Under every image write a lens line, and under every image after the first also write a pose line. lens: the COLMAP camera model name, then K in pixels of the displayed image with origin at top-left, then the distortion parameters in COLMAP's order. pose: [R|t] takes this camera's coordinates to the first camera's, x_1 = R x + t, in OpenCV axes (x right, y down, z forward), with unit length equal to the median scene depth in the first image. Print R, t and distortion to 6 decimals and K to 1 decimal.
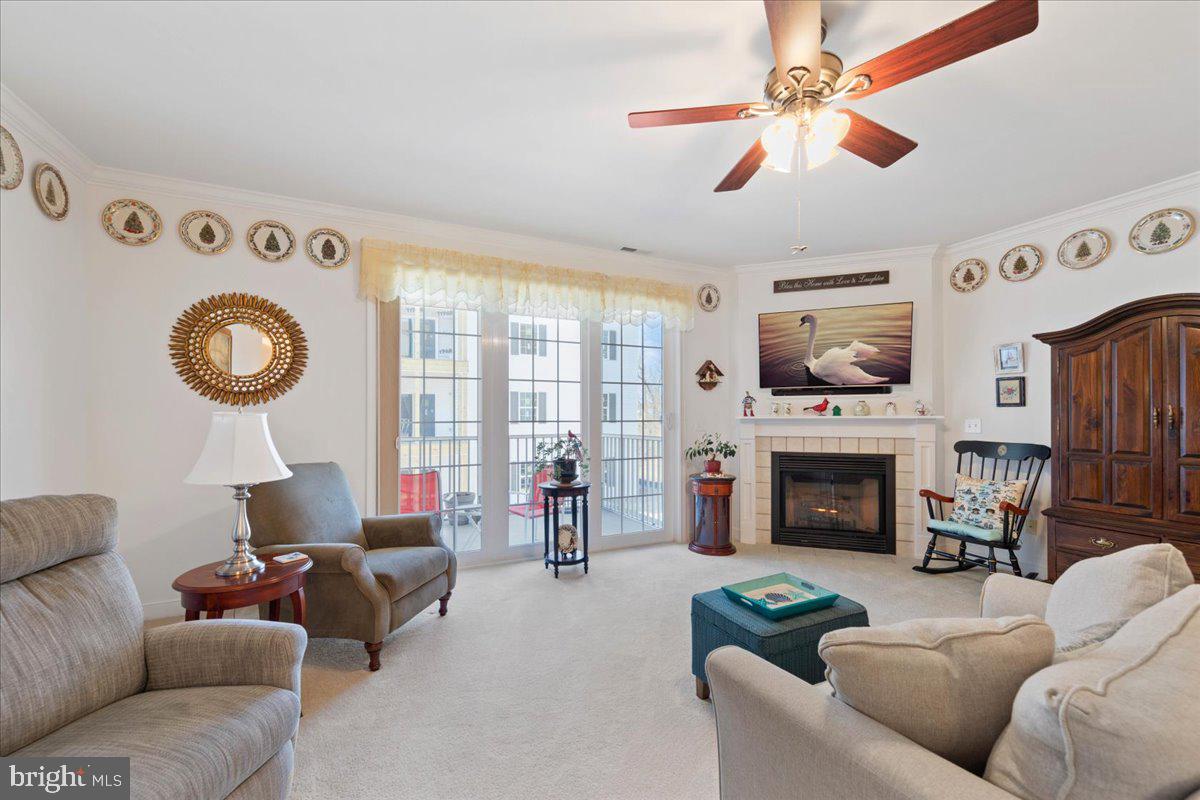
lens RADIAL K [[468.4, 0, 600.6], [0, 468.4, 419.6], [0, 0, 1]] dist [0.002835, 0.000069]
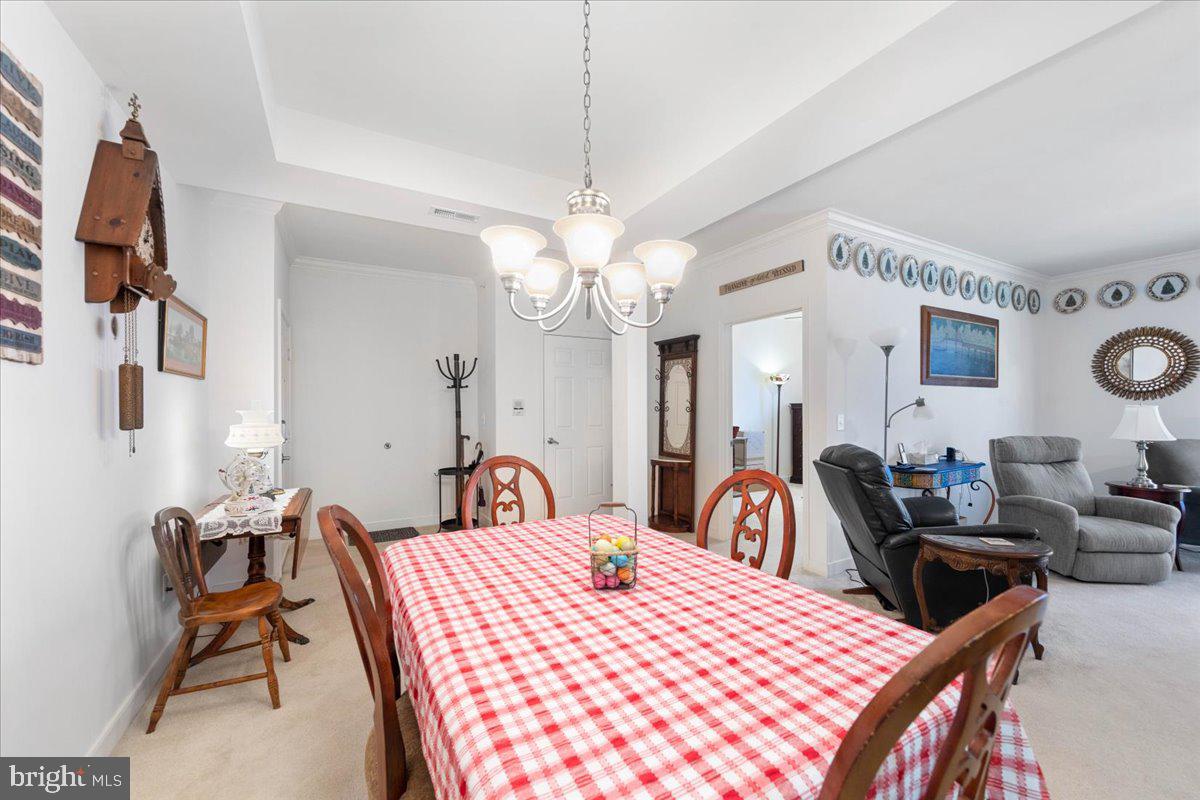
lens RADIAL K [[474.0, 0, 604.5], [0, 474.0, 400.4], [0, 0, 1]] dist [0.007143, 0.000200]
pose [[0.072762, -0.008742, -0.997311, 0.650662], [-0.007459, 0.999929, -0.009309, -0.000482], [0.997321, 0.008116, 0.072692, -0.846373]]
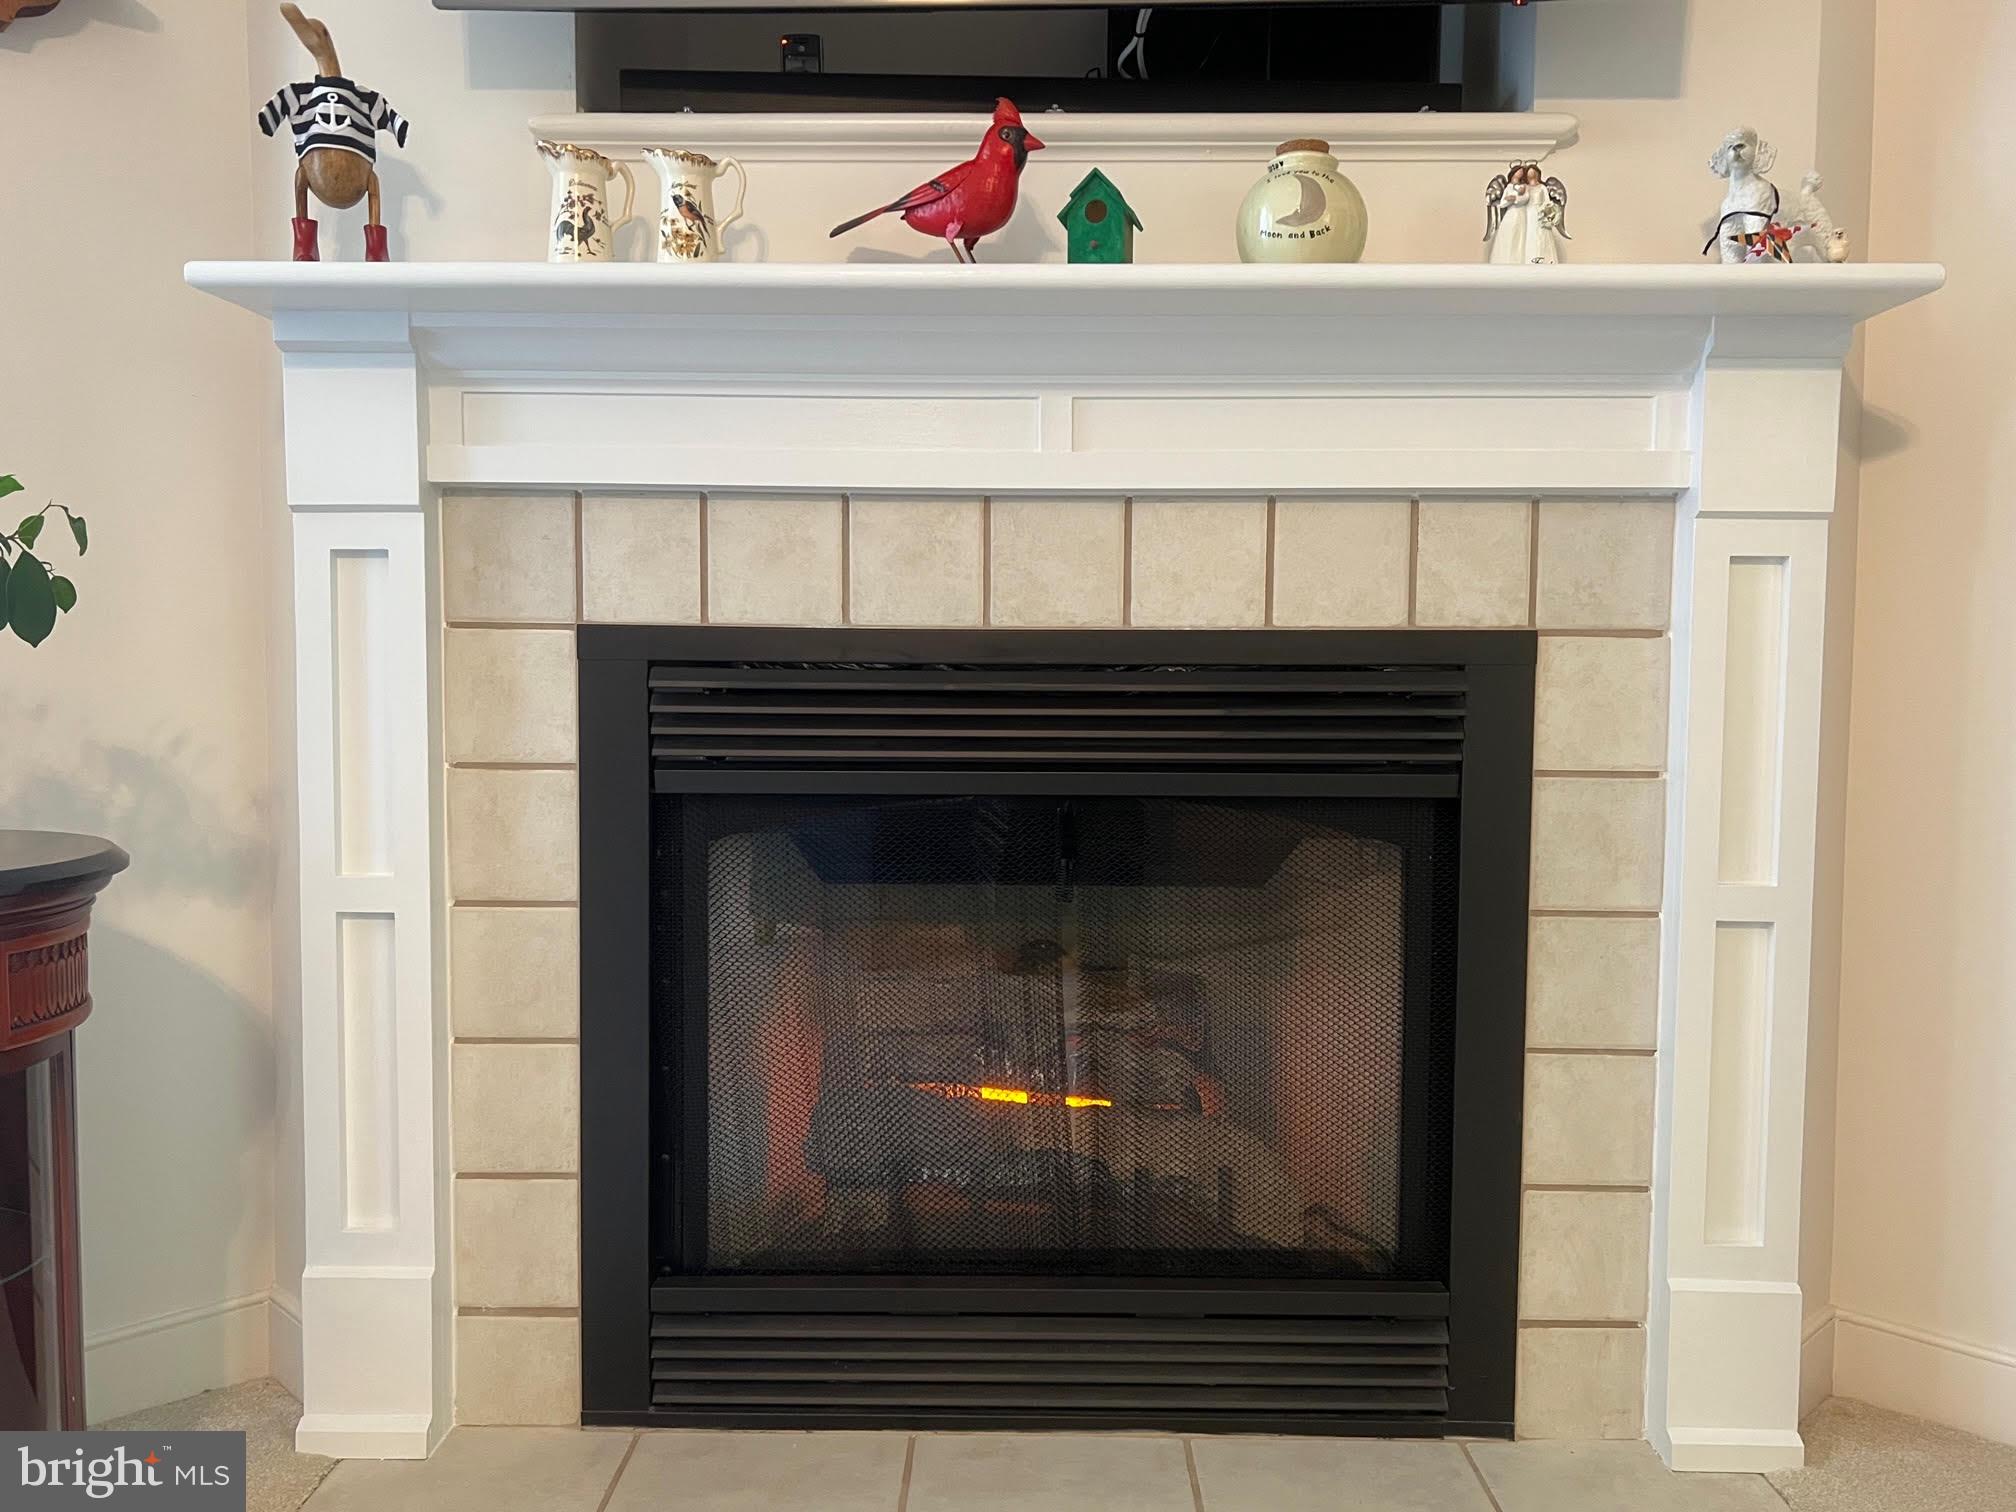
lens RADIAL K [[1512.7, 0, 1008.0], [0, 1512.7, 756.0], [0, 0, 1]] dist [-0.007550, -0.002879]
pose [[0.938424, -0.004099, 0.345461, 0.599540], [-0.010926, 0.999077, 0.041536, 0.150014], [-0.345313, -0.042753, 0.937513, 1.112988]]
